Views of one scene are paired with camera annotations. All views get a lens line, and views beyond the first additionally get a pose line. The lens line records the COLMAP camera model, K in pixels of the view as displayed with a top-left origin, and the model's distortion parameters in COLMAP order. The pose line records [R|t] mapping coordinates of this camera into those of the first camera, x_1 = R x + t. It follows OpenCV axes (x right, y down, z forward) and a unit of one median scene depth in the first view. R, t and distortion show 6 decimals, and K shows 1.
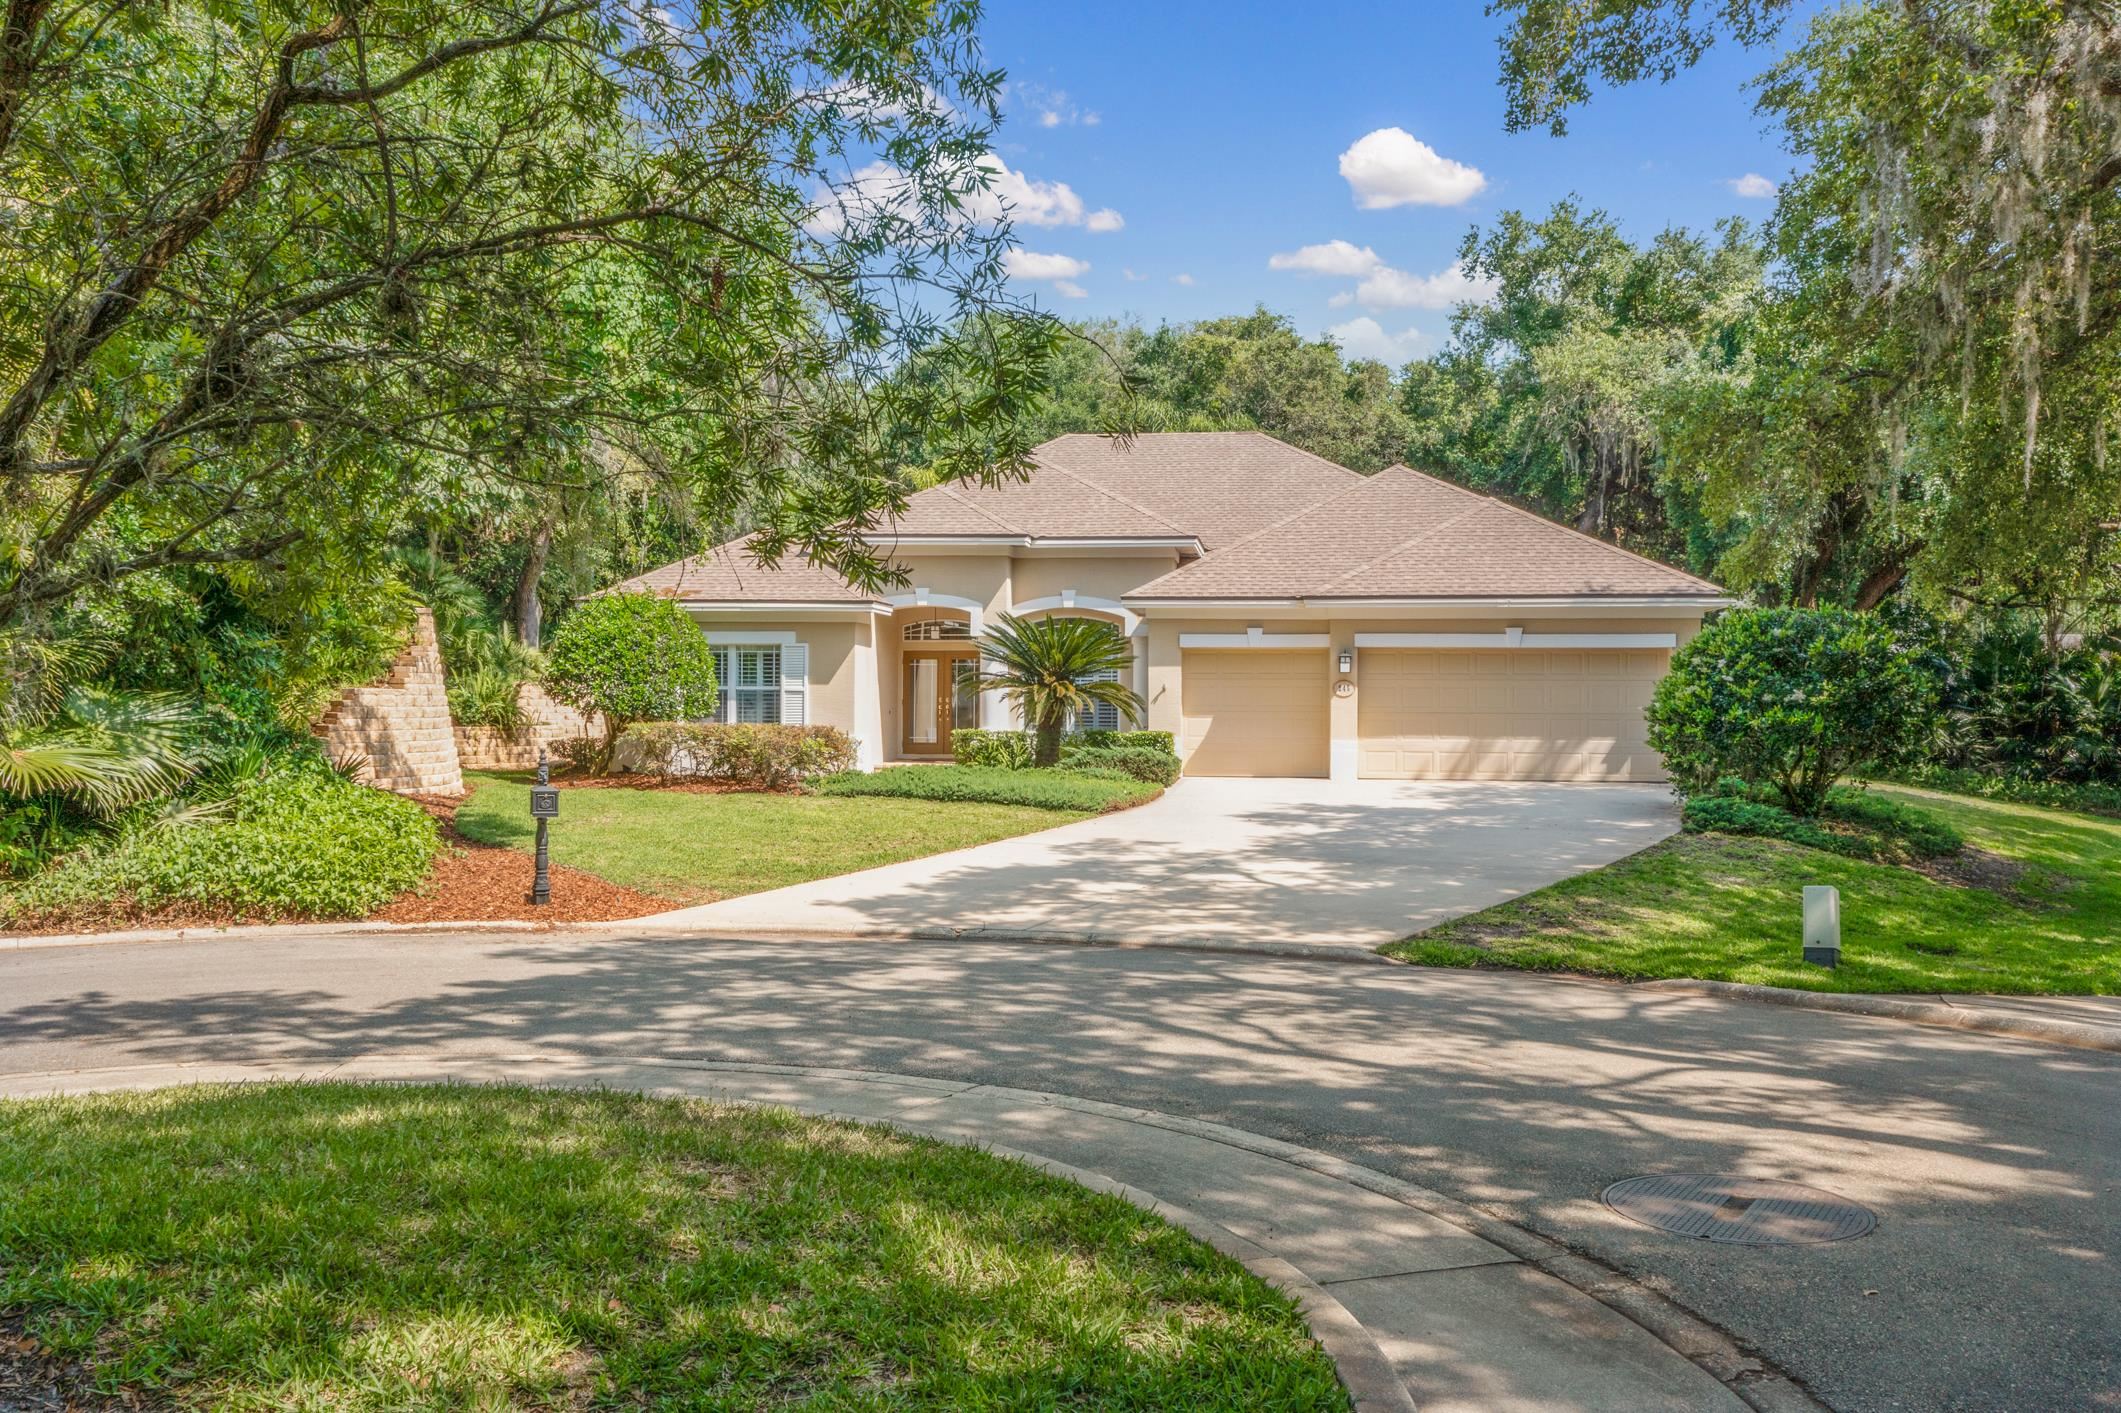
lens RADIAL K [[1641.2, 0, 1059.5], [0, 1641.2, 701.2], [0, 0, 1]] dist [-0.000133, -0.000808]
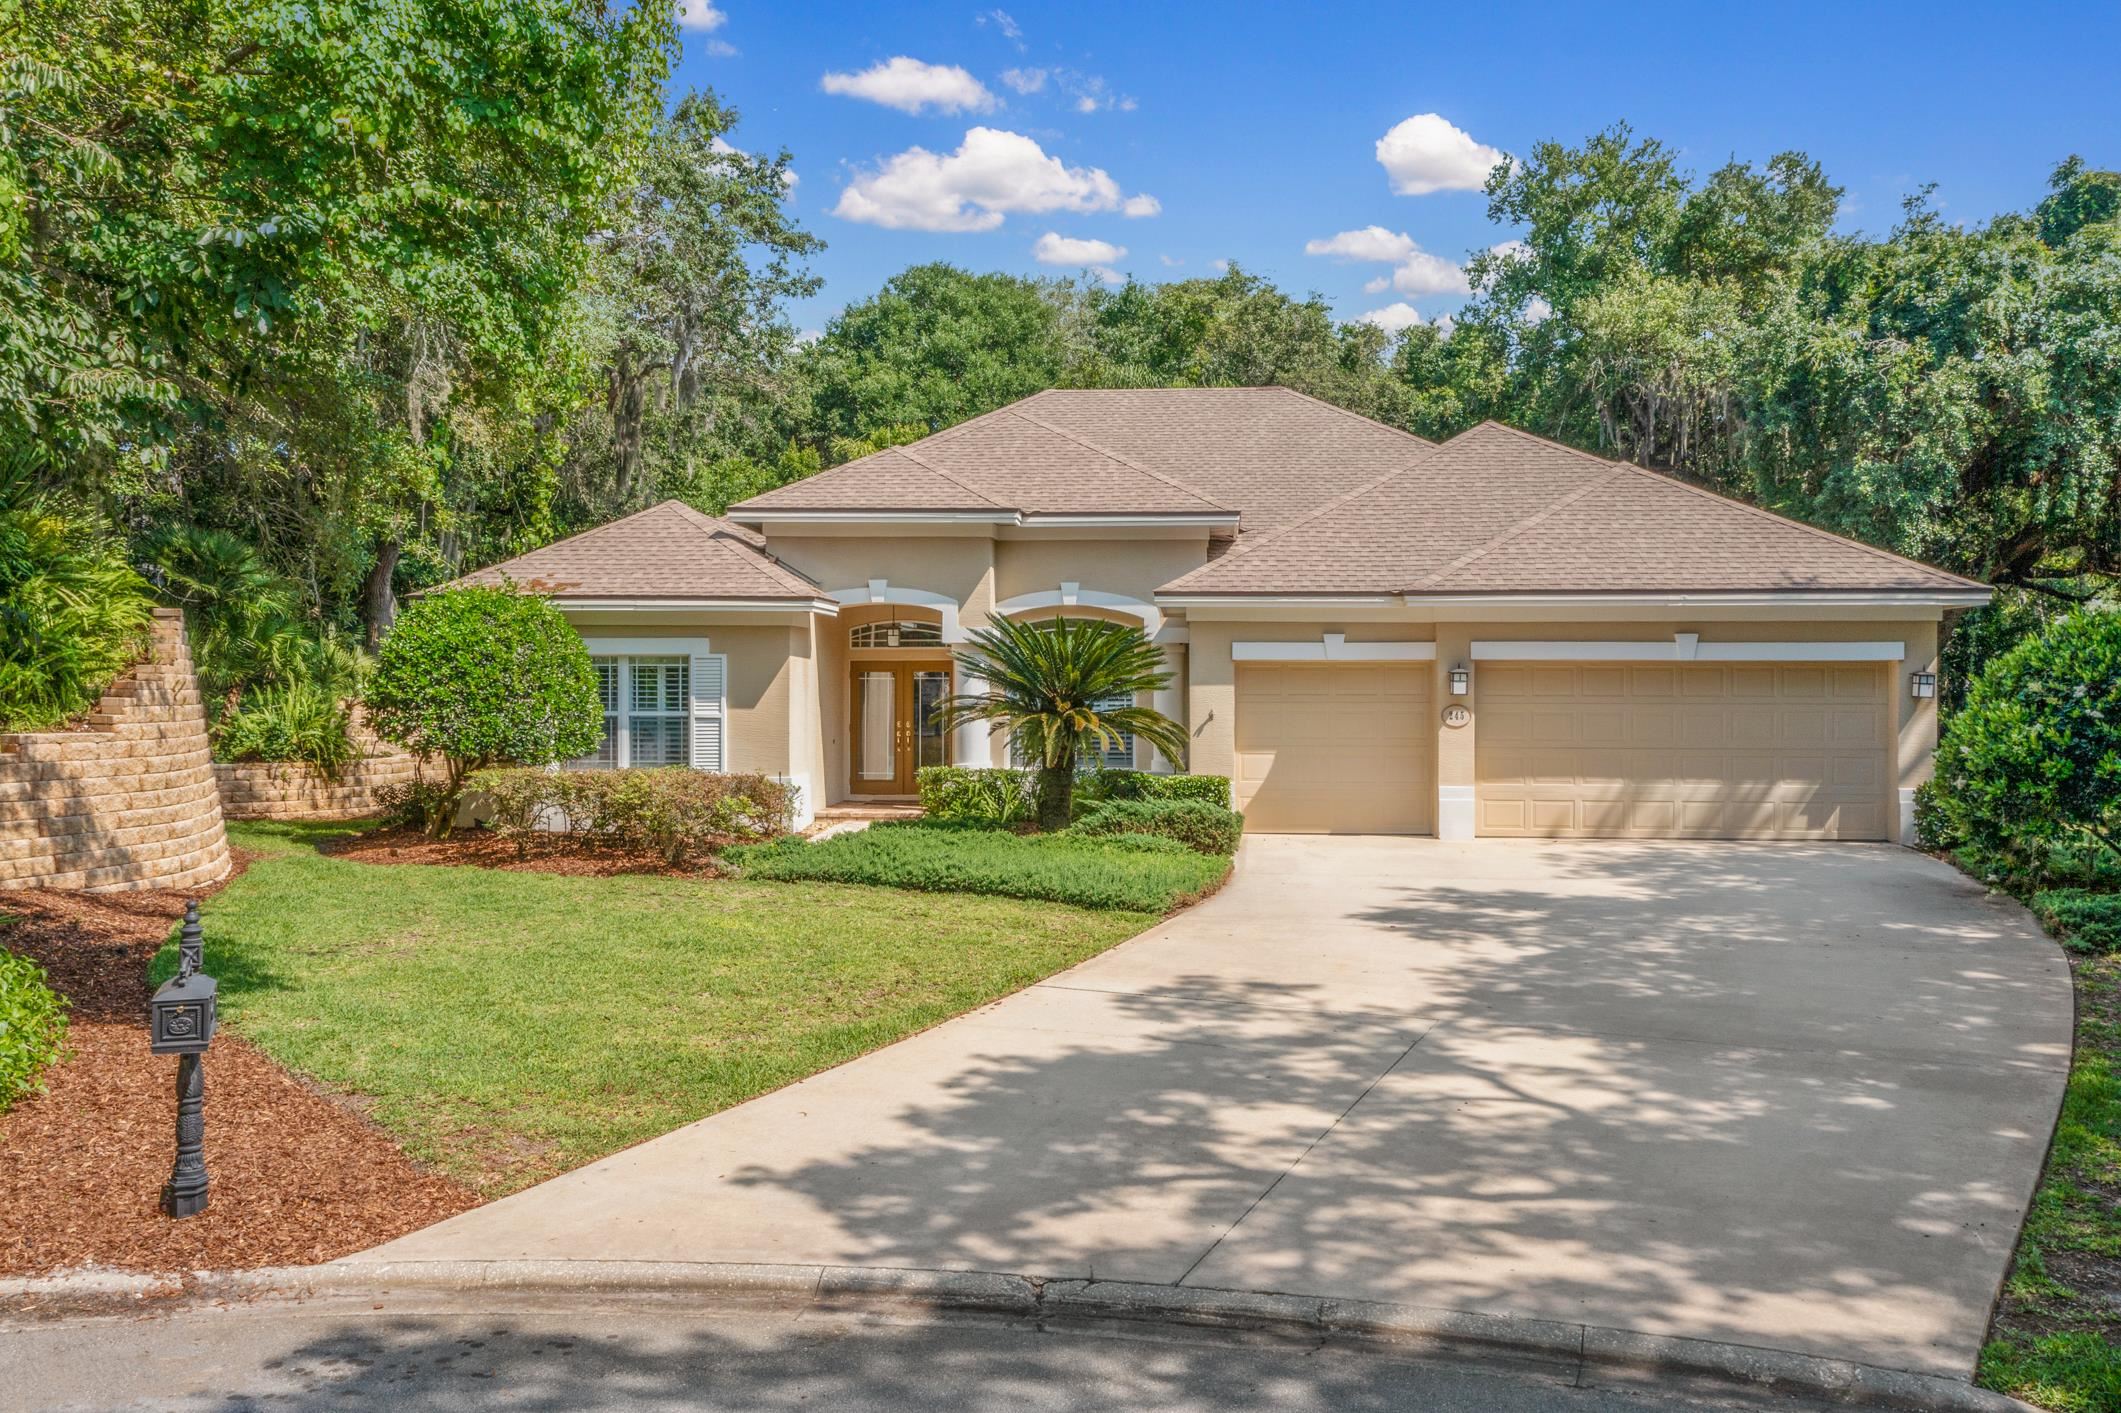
lens RADIAL K [[1677.9, 0, 1047.3], [0, 1677.9, 693.4], [0, 0, 1]] dist [0.004983, 0.008522]
pose [[0.999311, -0.002126, 0.037061, -0.037114], [0.002168, 0.999997, -0.001101, -0.016762], [-0.037059, 0.001180, 0.999312, 0.241294]]
